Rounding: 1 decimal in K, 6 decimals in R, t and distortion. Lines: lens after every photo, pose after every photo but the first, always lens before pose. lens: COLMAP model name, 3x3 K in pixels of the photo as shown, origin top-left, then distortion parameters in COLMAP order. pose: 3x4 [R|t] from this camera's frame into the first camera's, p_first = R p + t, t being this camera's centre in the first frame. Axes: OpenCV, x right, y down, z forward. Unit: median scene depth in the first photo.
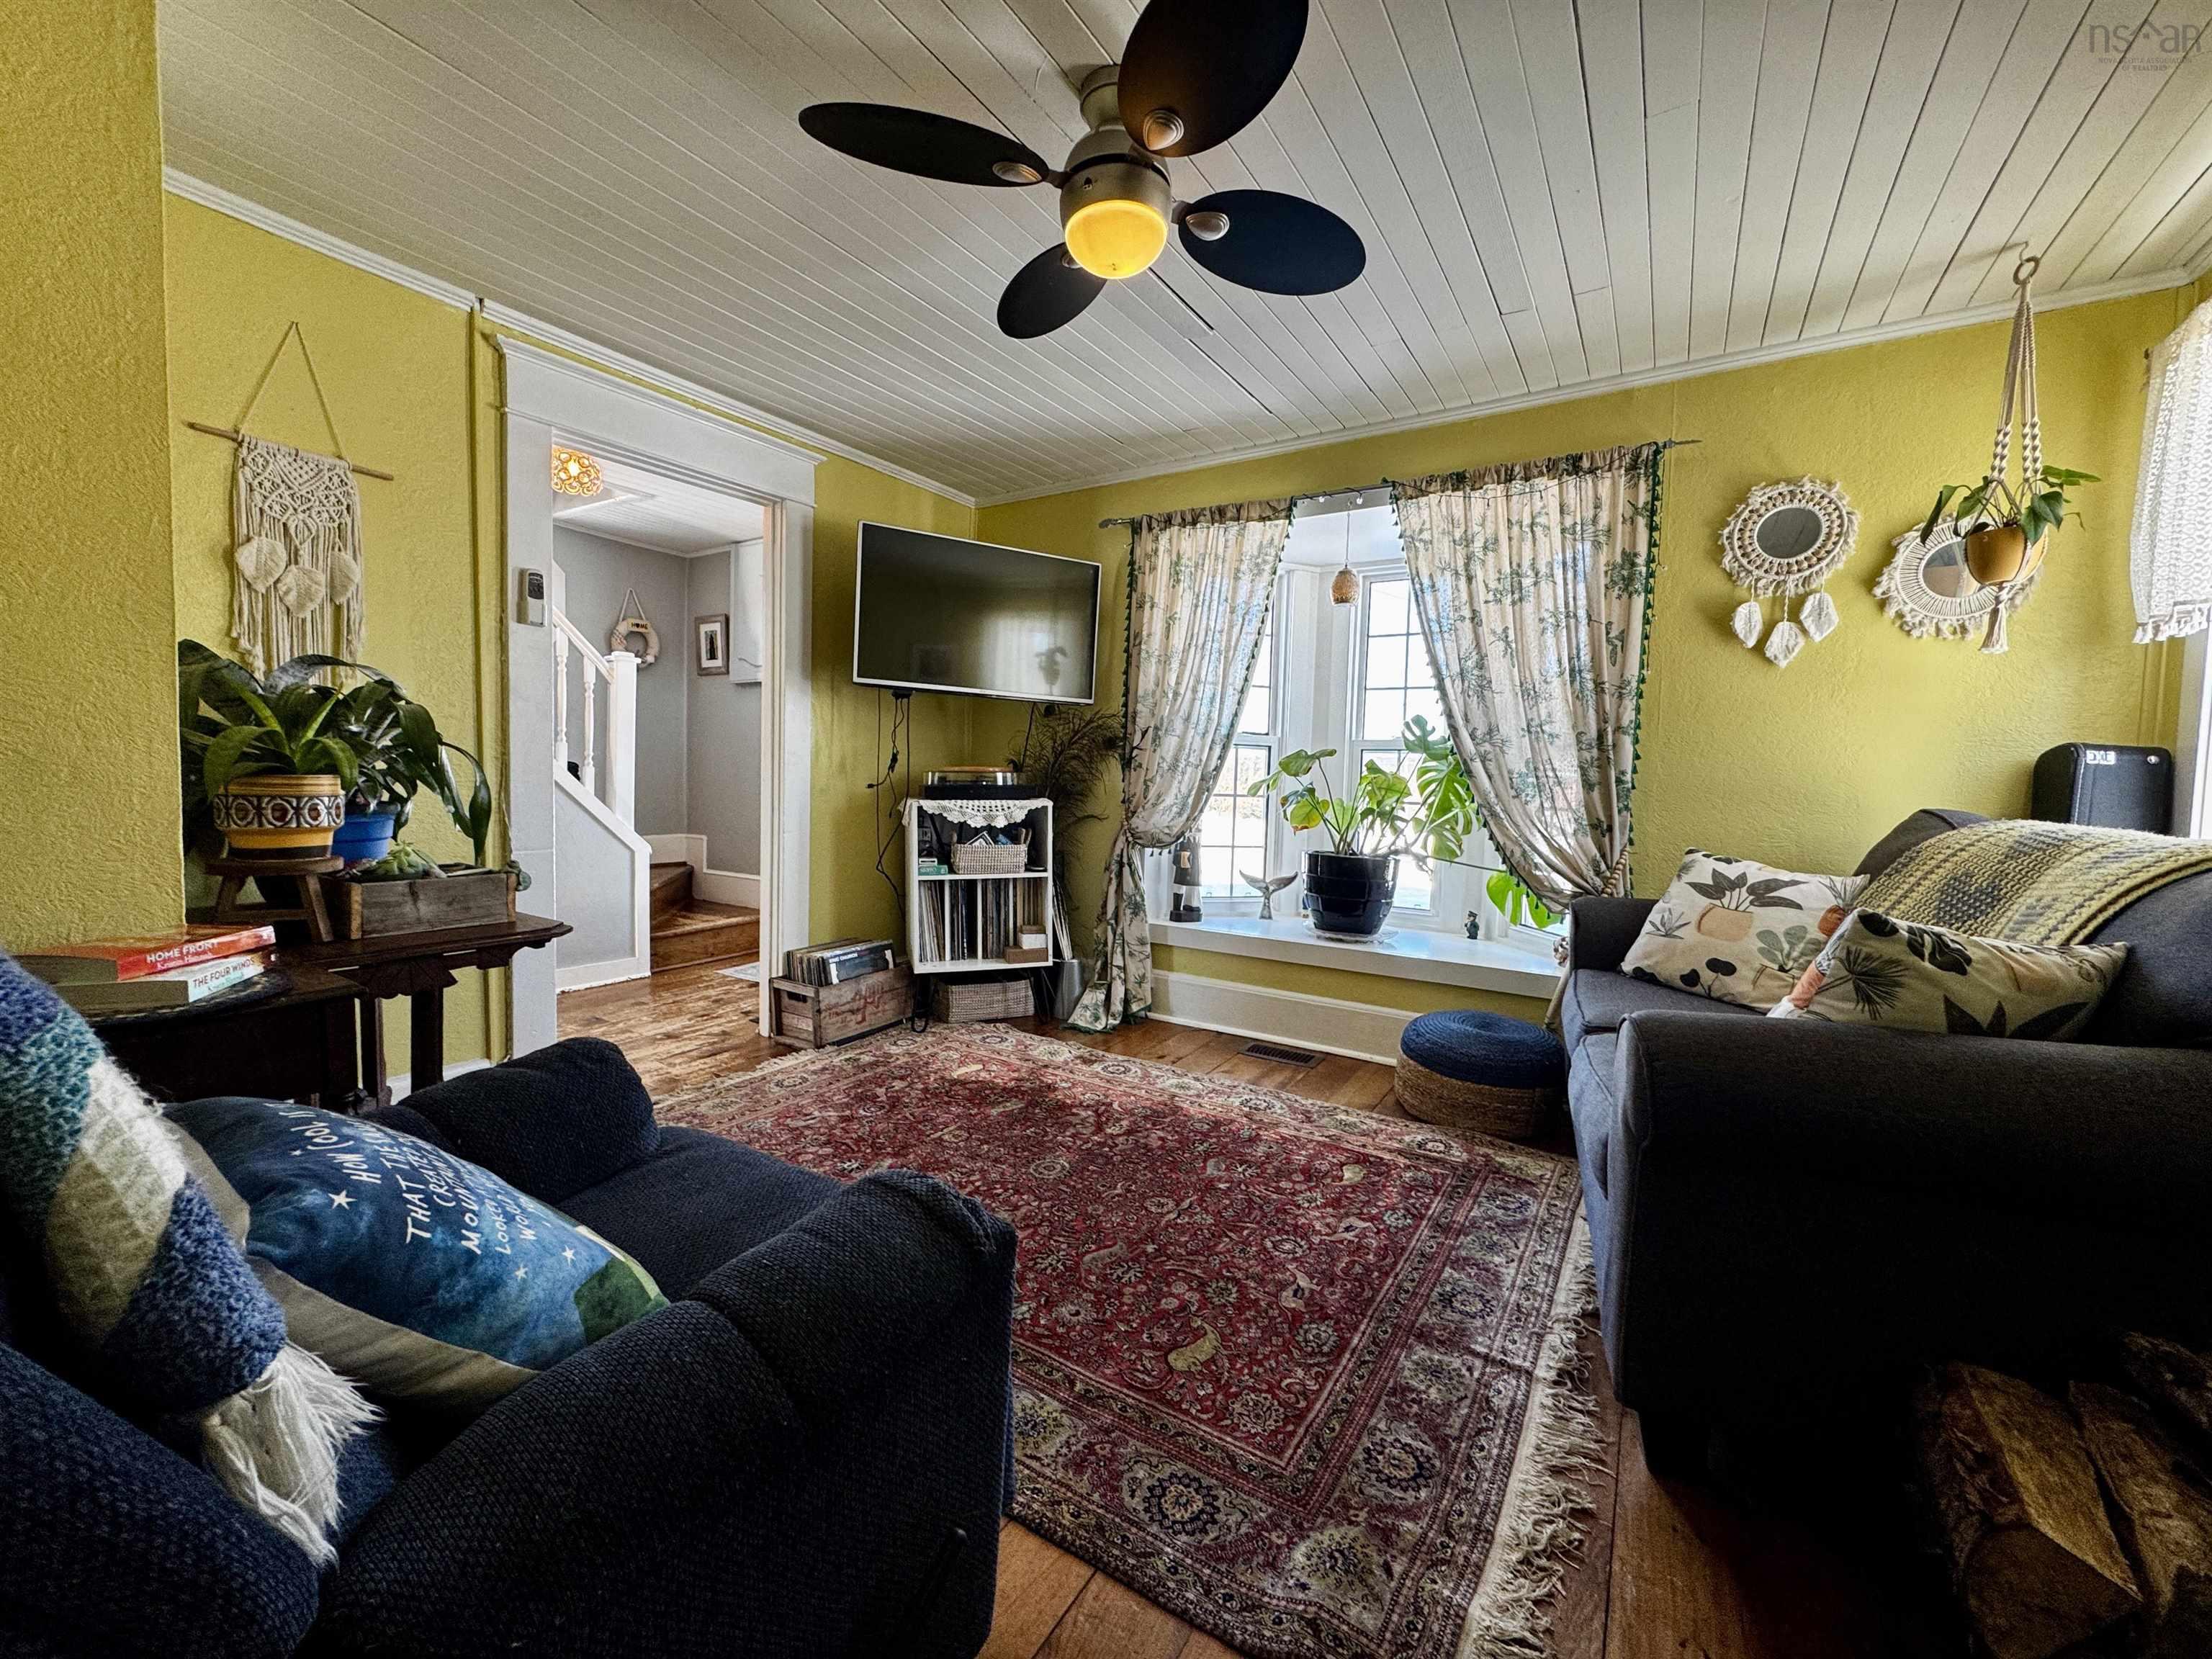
lens RADIAL K [[879.9, 0, 1104.5], [0, 879.9, 823.5], [0, 0, 1]] dist [-0.002513, 0.000370]
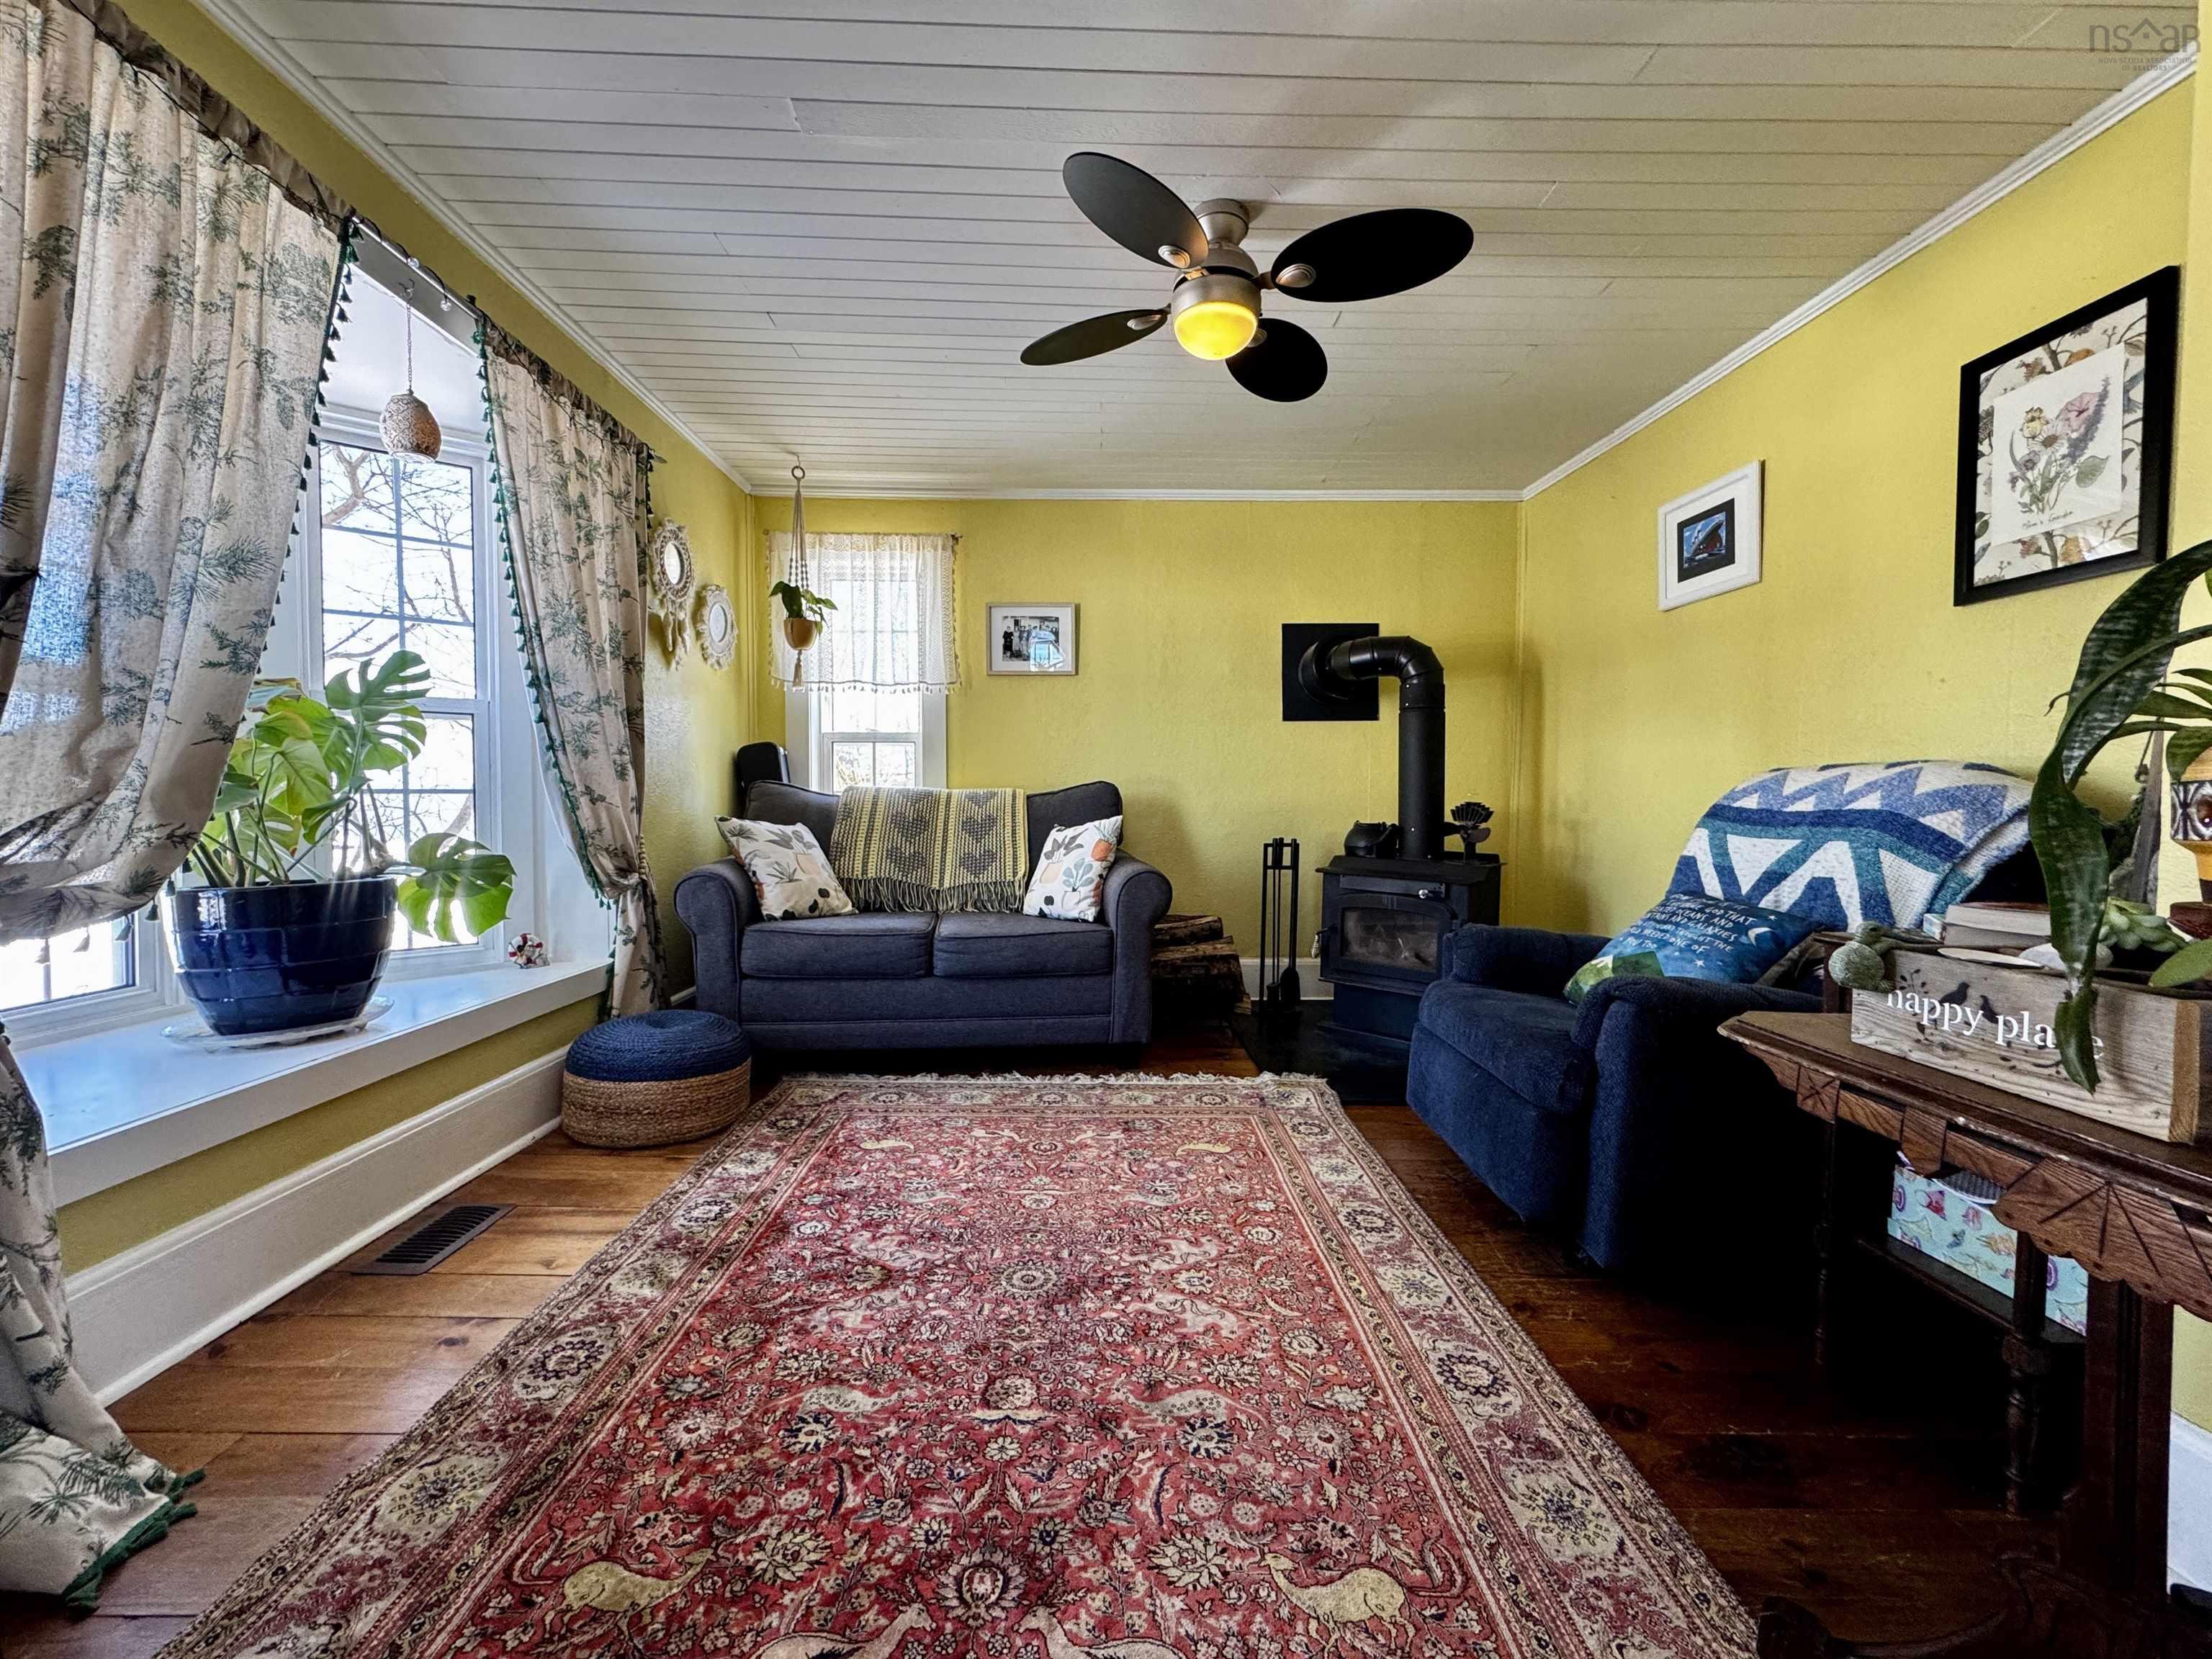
lens RADIAL K [[879.9, 0, 1104.5], [0, 879.9, 823.5], [0, 0, 1]] dist [-0.002513, 0.000370]
pose [[-0.559390, -0.055602, 0.827038, -0.637472], [0.021590, 0.996432, 0.081594, -0.049132], [-0.828623, 0.063499, -0.556193, 1.226996]]
